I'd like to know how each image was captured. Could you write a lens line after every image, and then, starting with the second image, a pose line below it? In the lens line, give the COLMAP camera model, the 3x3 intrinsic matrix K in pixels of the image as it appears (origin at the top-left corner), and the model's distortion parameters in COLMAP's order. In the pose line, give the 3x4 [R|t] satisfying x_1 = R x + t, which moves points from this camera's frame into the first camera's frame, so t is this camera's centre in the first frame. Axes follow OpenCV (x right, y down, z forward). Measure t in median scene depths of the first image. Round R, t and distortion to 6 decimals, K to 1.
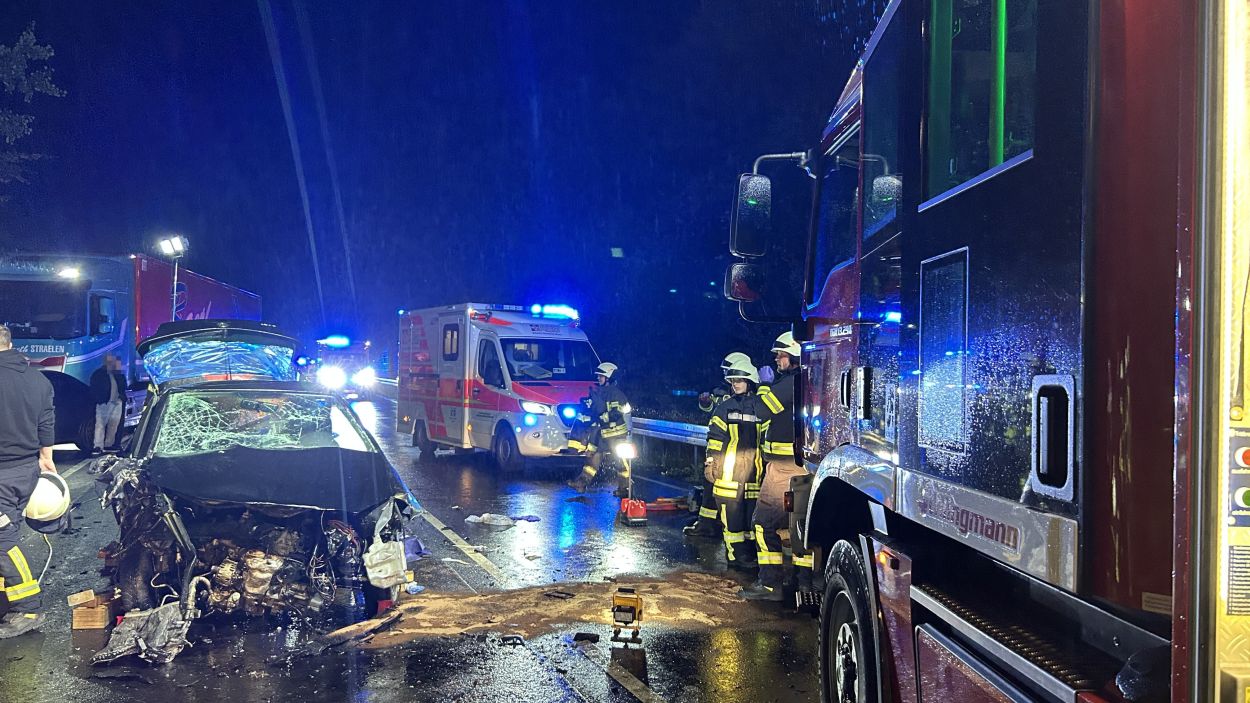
lens RADIAL K [[948.7, 0, 631.5], [0, 948.7, 358.7], [0, 0, 1]] dist [0.061794, -0.078998]
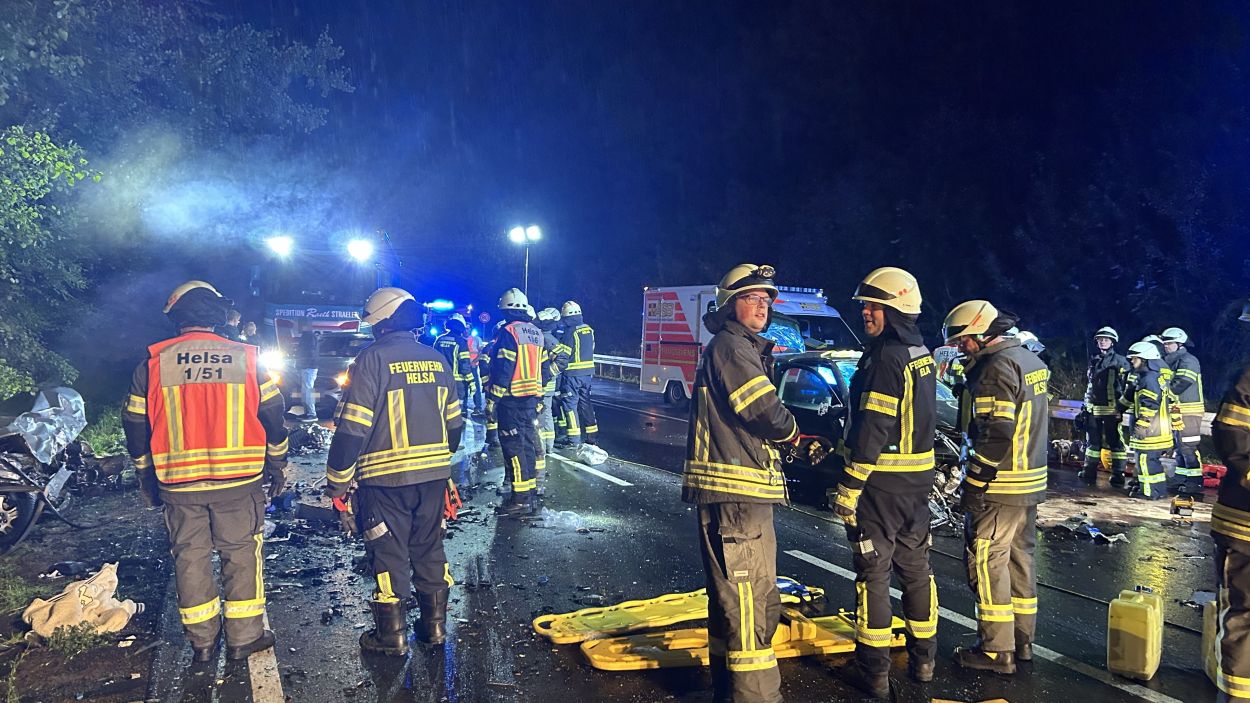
lens RADIAL K [[948.7, 0, 637.2], [0, 948.7, 355.8], [0, 0, 1]] dist [0.061794, -0.078998]
pose [[0.999202, 0.013860, 0.037472, -0.930671], [-0.015208, 0.999238, 0.035945, -0.023630], [-0.036945, -0.036486, 0.998651, -0.496643]]
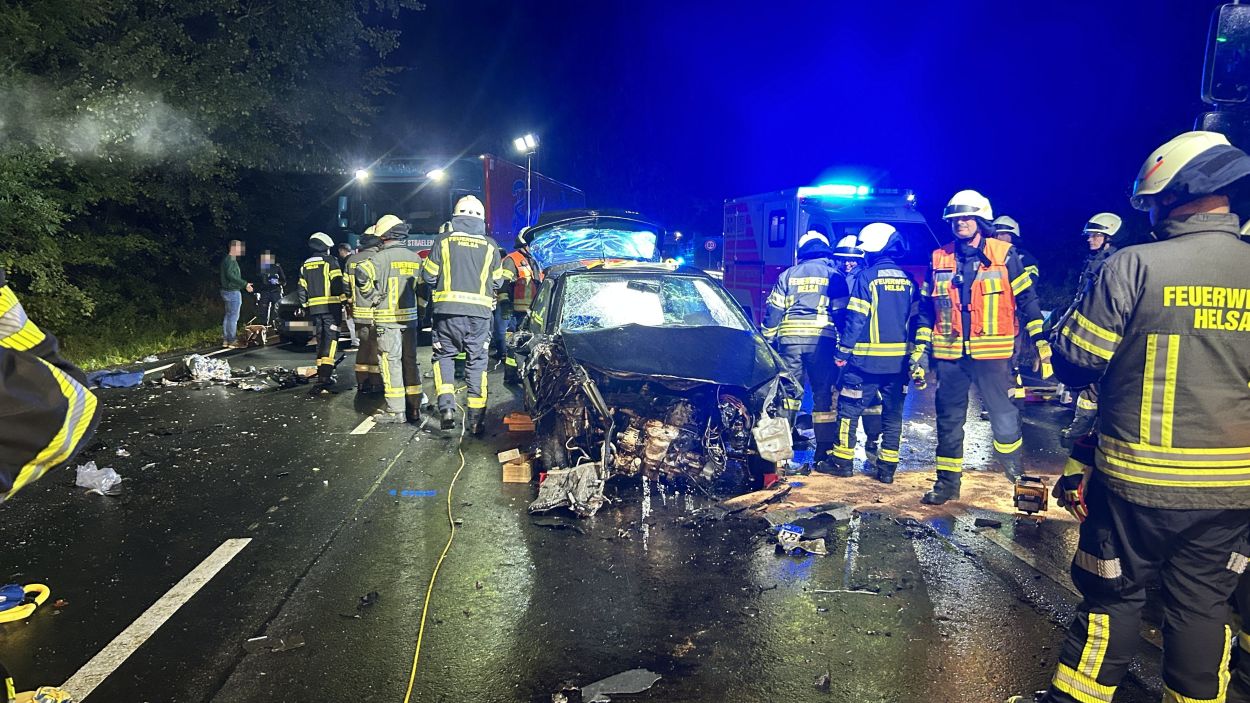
lens RADIAL K [[948.7, 0, 628.6], [0, 948.7, 349.2], [0, 0, 1]] dist [0.061794, -0.078998]
pose [[0.952214, 0.015065, -0.305061, -0.095111], [0.017052, 0.994603, 0.102345, 0.011838], [0.304956, -0.102656, 0.946817, -0.004418]]
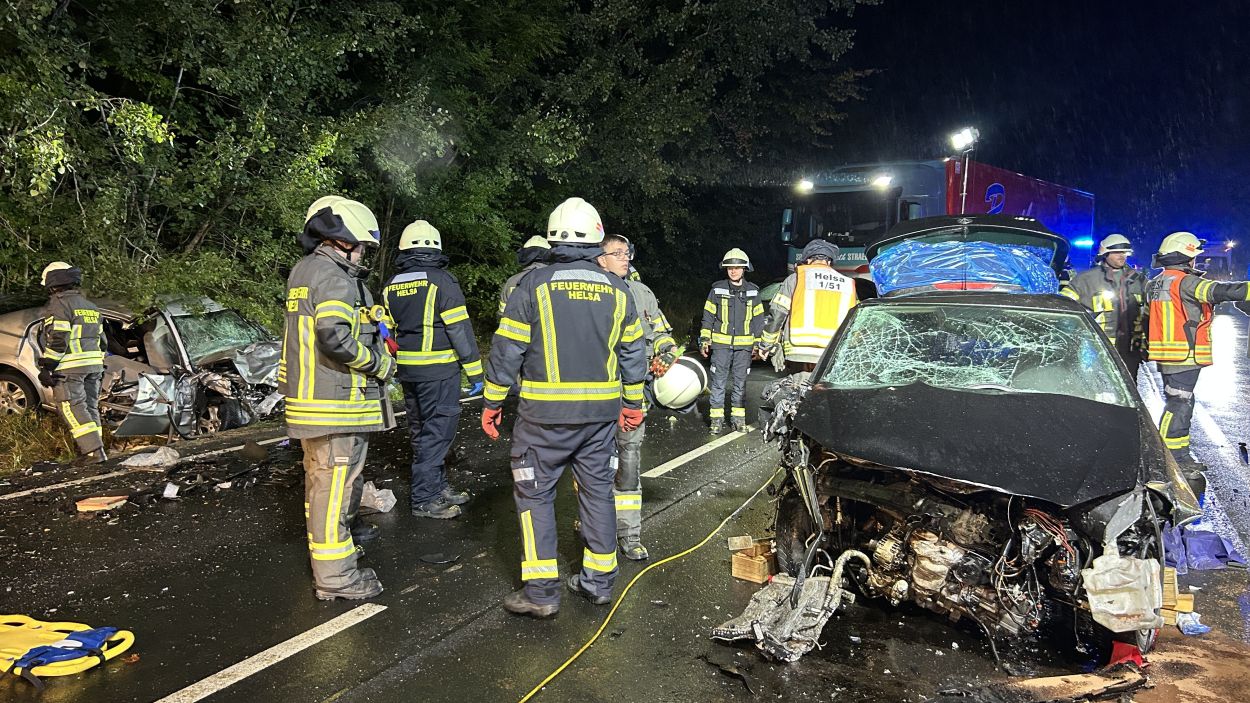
lens RADIAL K [[948.7, 0, 615.1], [0, 948.7, 350.9], [0, 0, 1]] dist [0.061794, -0.078998]
pose [[0.660762, 0.057626, -0.748380, -0.018451], [0.009295, 0.996344, 0.084927, 0.003808], [0.750538, -0.063073, 0.657811, 0.351908]]
